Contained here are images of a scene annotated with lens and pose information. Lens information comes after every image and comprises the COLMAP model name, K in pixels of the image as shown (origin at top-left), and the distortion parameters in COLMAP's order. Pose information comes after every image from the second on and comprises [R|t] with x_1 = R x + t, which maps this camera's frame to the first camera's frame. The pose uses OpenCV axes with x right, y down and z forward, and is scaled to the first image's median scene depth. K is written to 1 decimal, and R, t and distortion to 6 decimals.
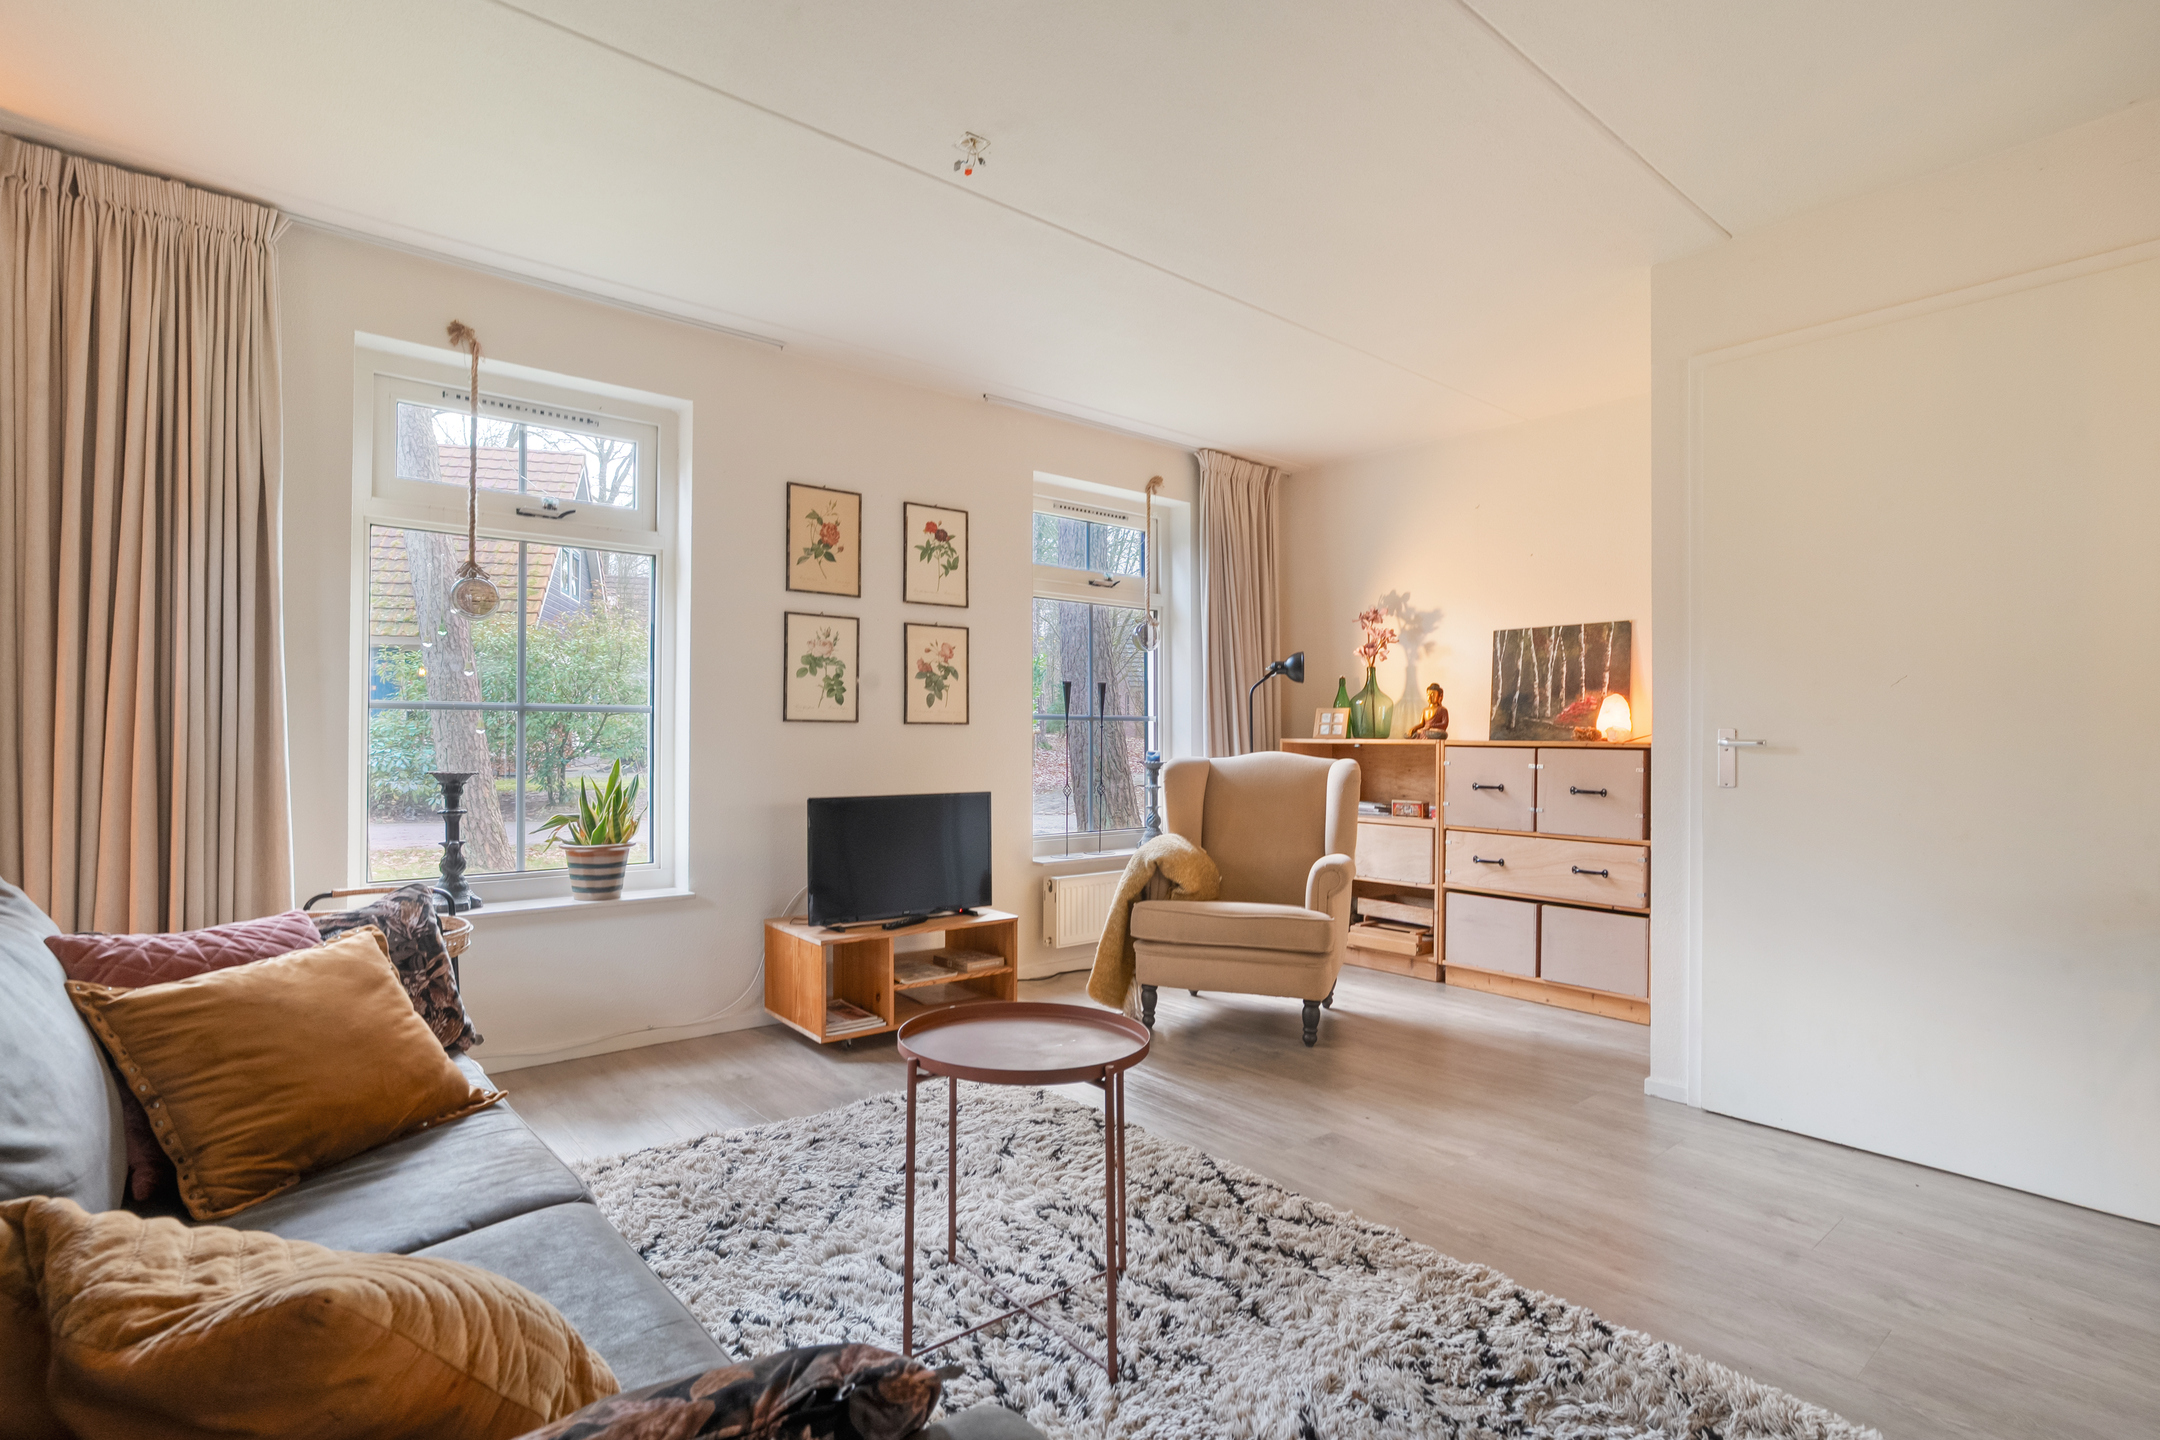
lens RADIAL K [[1037.5, 0, 1094.5], [0, 1037.5, 723.5], [0, 0, 1]] dist [-0.002982, 0.003165]
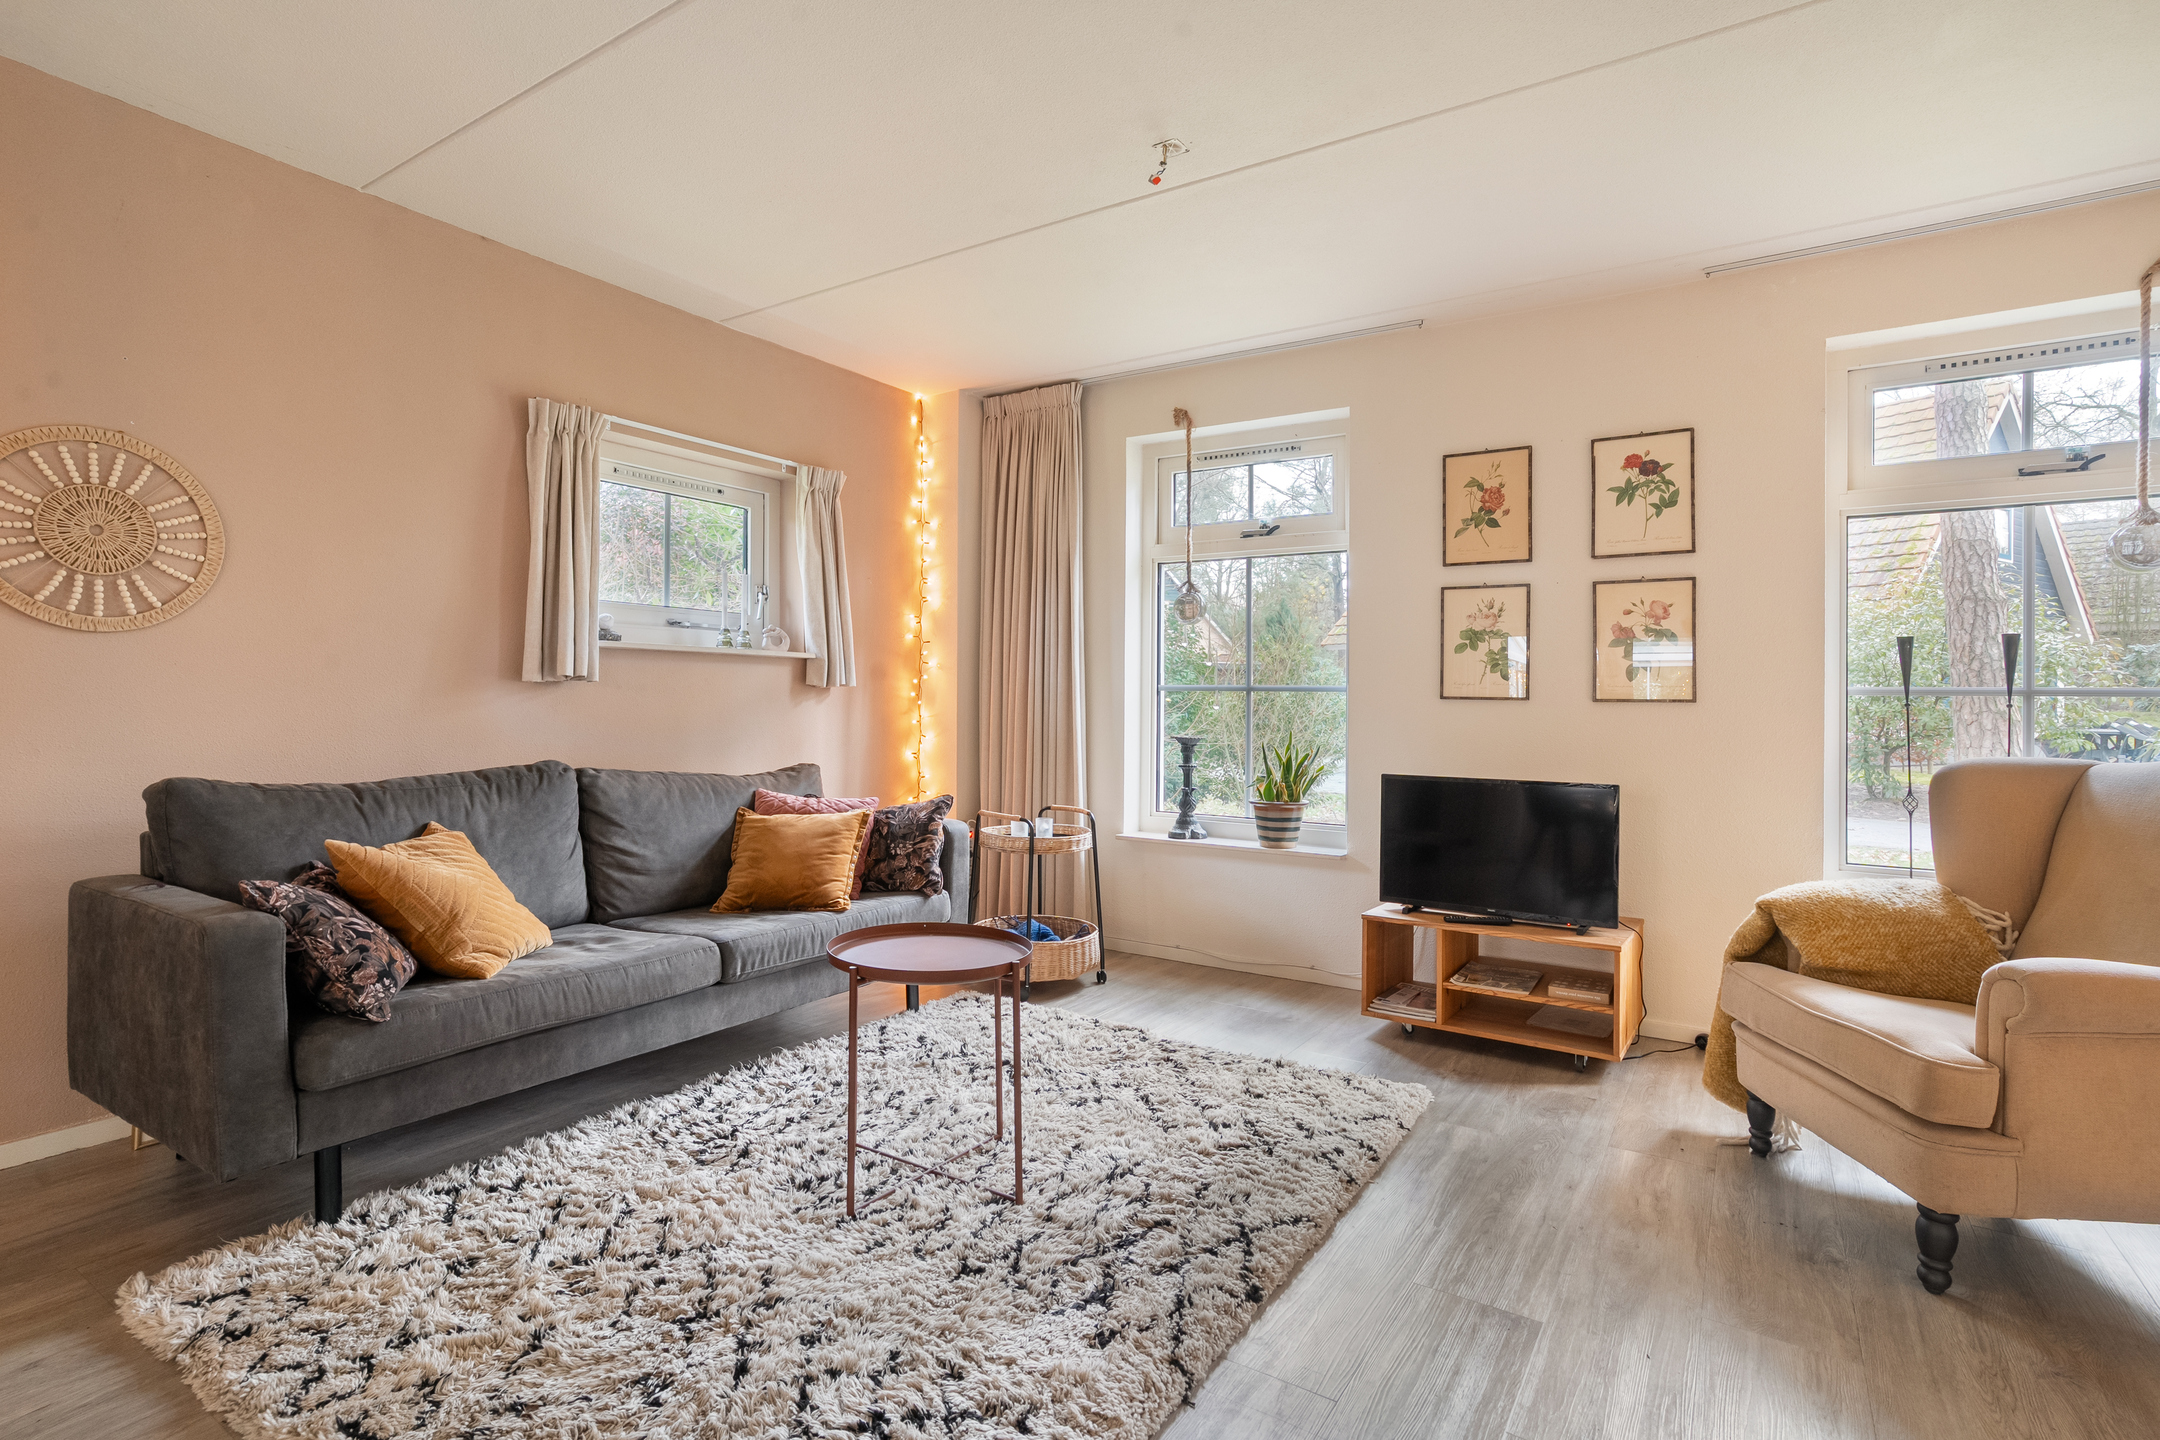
lens RADIAL K [[1037.5, 0, 1082.8], [0, 1037.5, 700.8], [0, 0, 1]] dist [-0.002982, 0.003165]
pose [[0.310555, -0.008759, -0.950515, 0.518947], [-0.008796, 0.999888, -0.012088, 0.014235], [0.950515, 0.012114, 0.310443, 0.361797]]
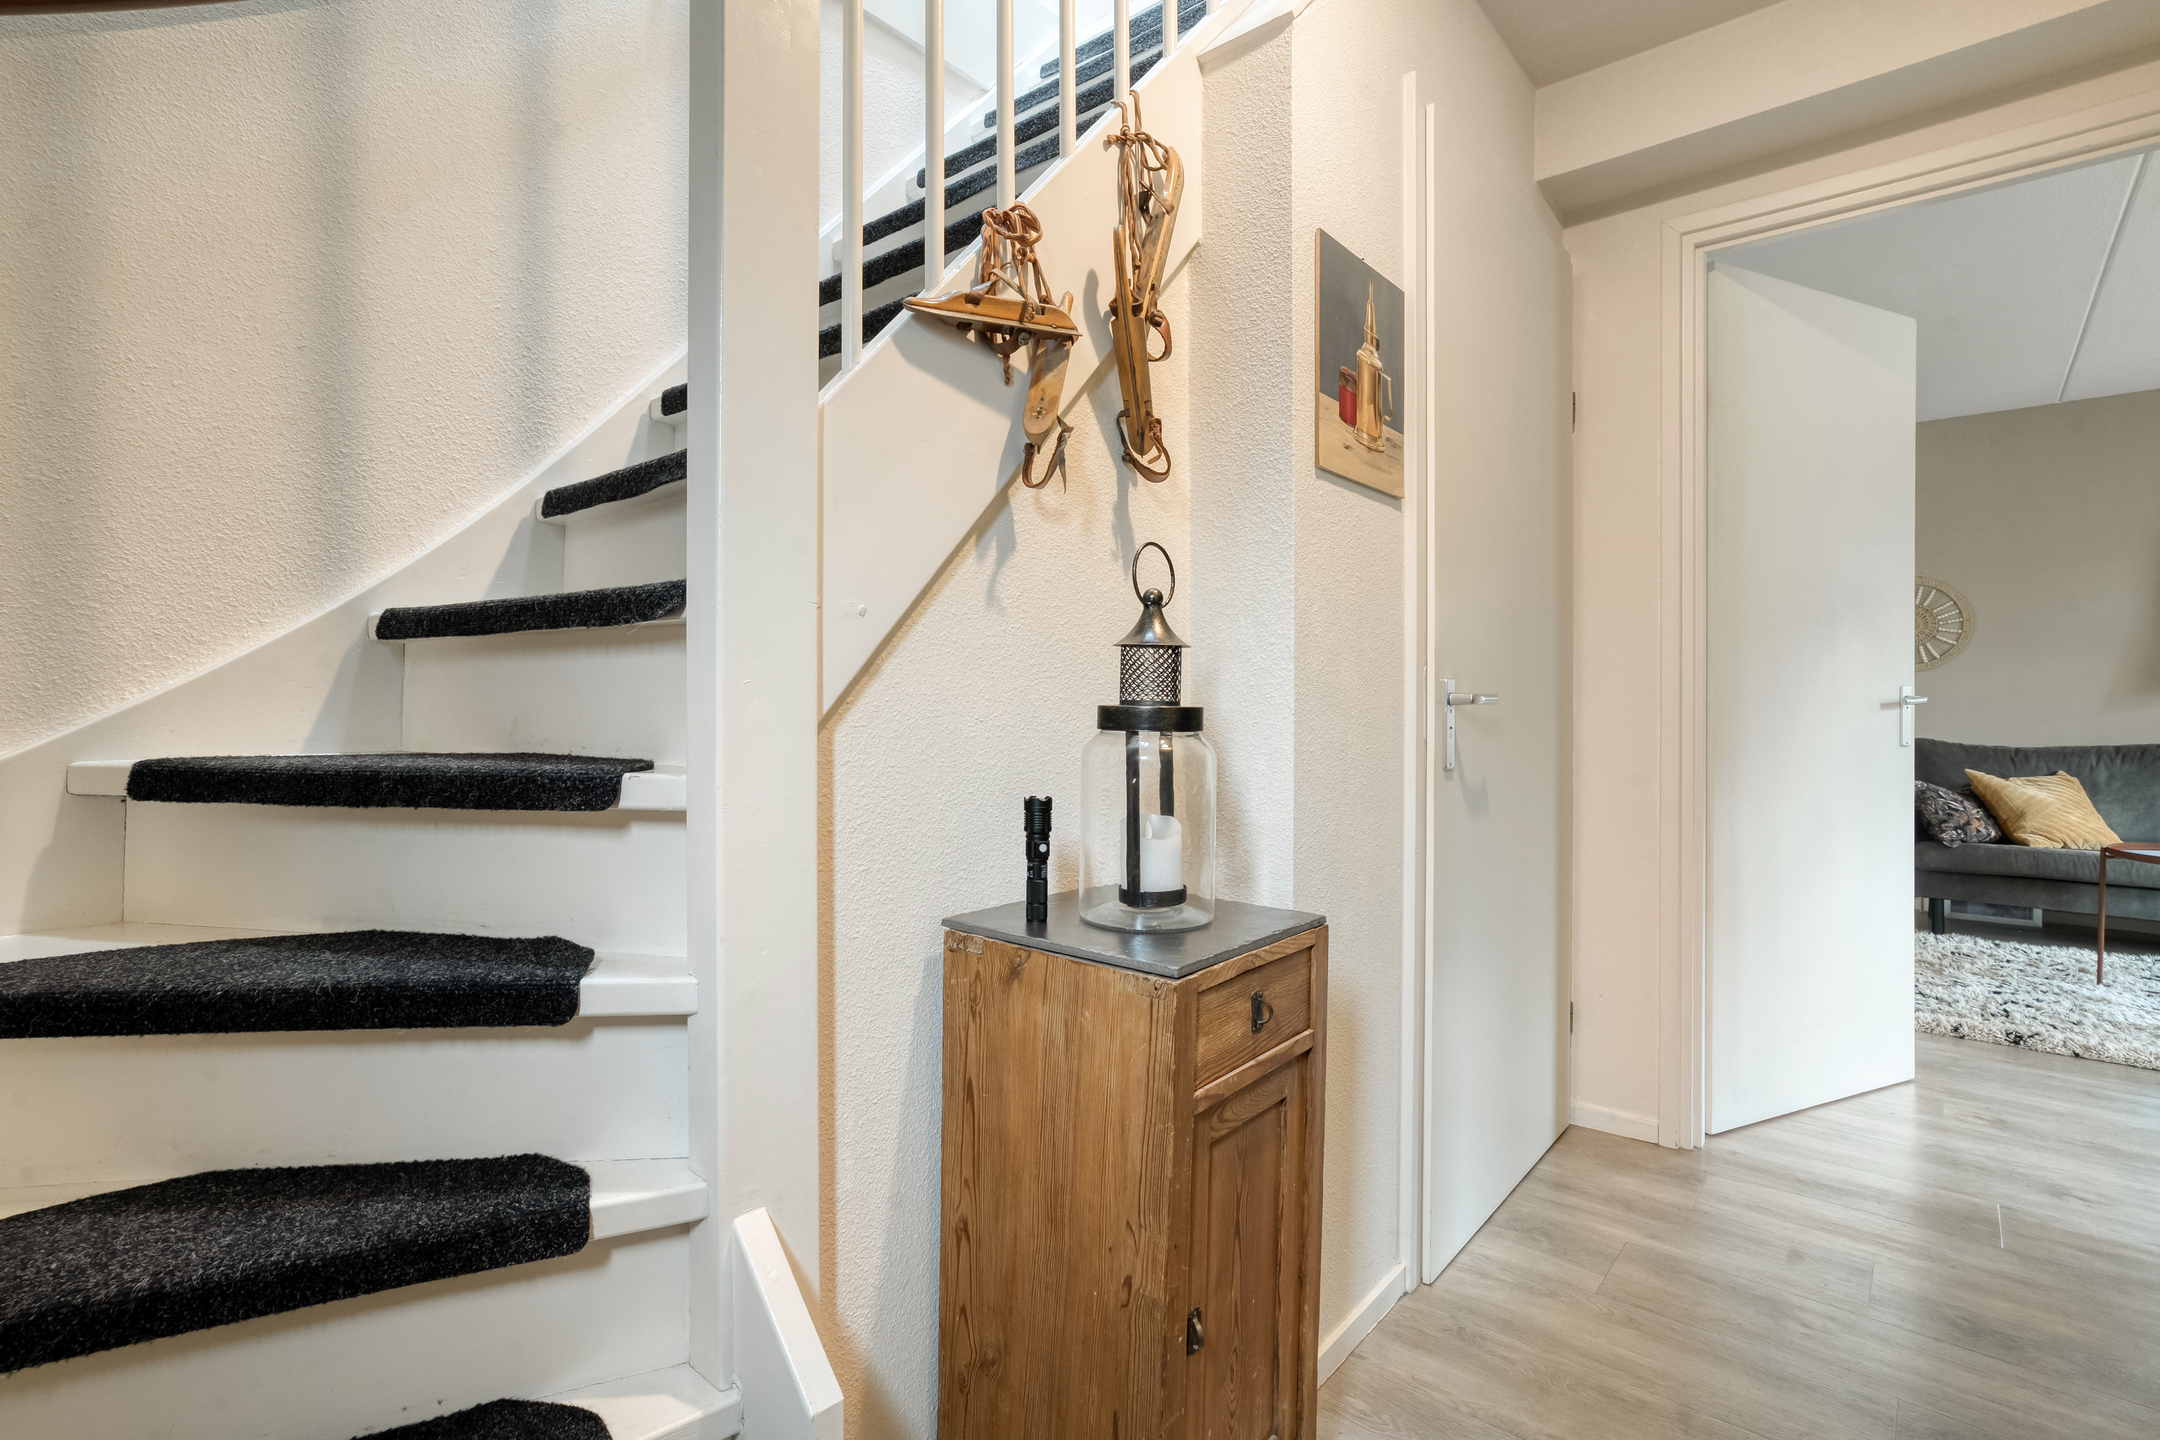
lens RADIAL K [[1037.5, 0, 1076.9], [0, 1037.5, 706.9], [0, 0, 1]] dist [-0.002982, 0.003165]
pose [[-0.981634, -0.006746, -0.190656, 0.834715], [-0.007484, 0.999967, 0.003151, 0.017740], [0.190628, 0.004520, -0.981652, 0.792884]]
